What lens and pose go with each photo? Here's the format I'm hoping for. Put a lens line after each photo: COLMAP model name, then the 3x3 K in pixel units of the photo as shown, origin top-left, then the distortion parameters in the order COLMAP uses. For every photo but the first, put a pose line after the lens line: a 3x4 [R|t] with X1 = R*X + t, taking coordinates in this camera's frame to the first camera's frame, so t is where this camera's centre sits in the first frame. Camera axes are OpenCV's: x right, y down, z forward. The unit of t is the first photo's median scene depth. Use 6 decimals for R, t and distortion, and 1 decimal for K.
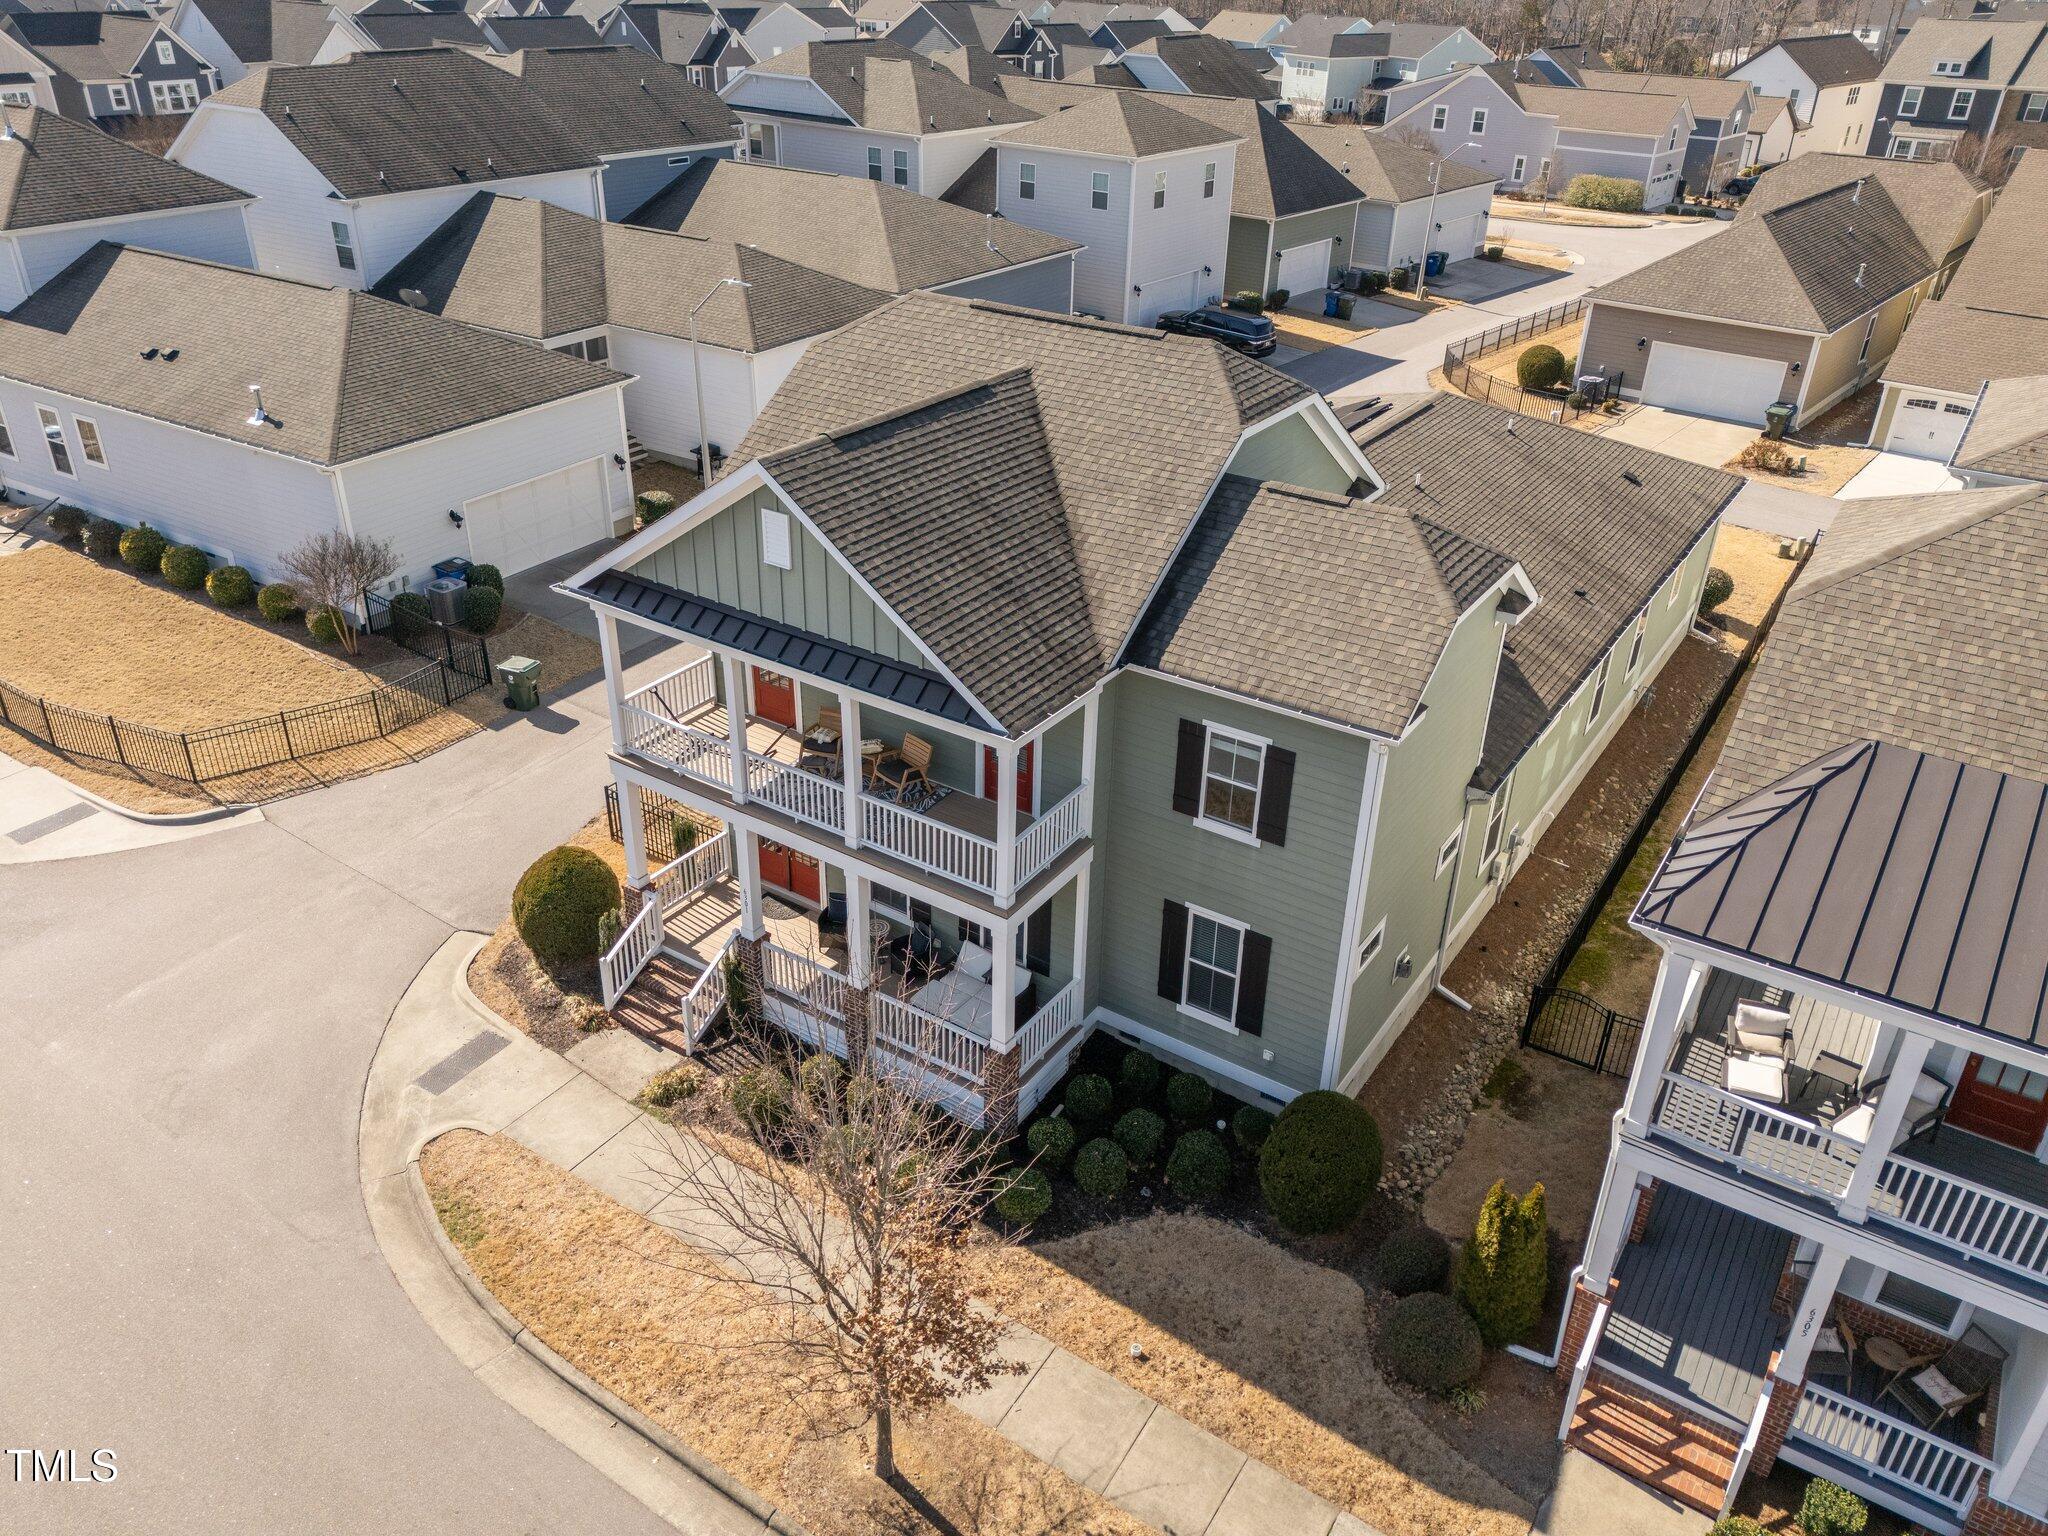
lens RADIAL K [[1504.8, 0, 1024.0], [0, 1504.8, 768.0], [0, 0, 1]] dist [0.071193, -0.059236]
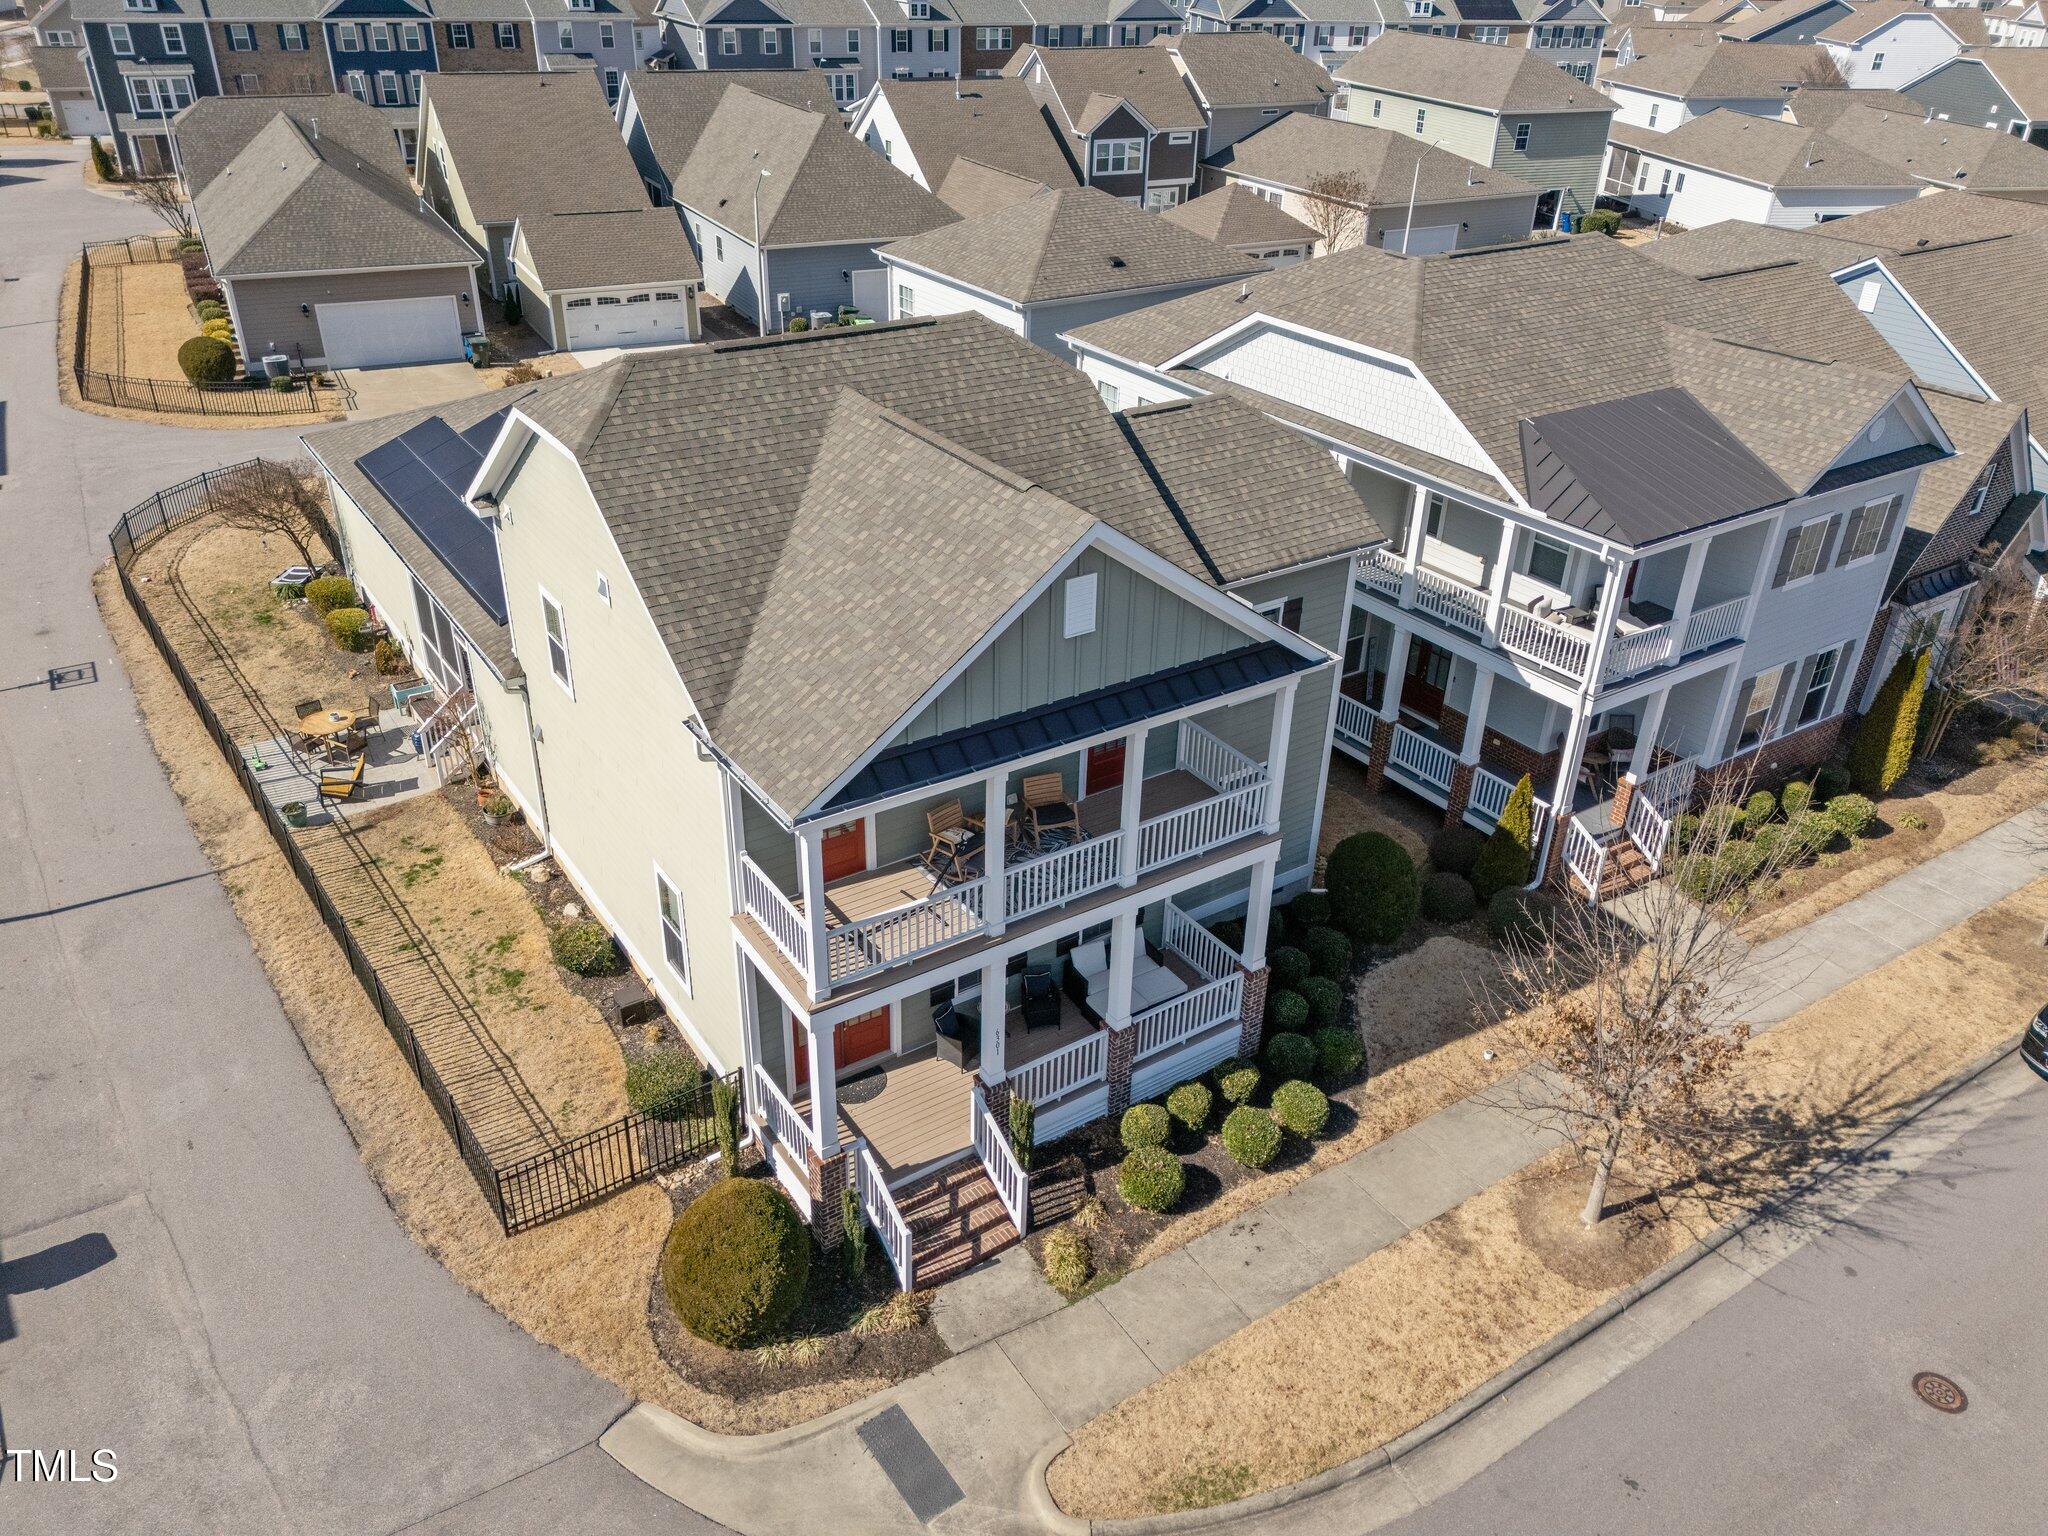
lens RADIAL K [[1504.8, 0, 1024.0], [0, 1504.8, 768.0], [0, 0, 1]] dist [0.071193, -0.059236]
pose [[0.378639, -0.468919, 0.797964, -0.791768], [0.436299, 0.850784, 0.292932, -0.292417], [-0.816257, 0.237236, 0.526730, 0.486375]]
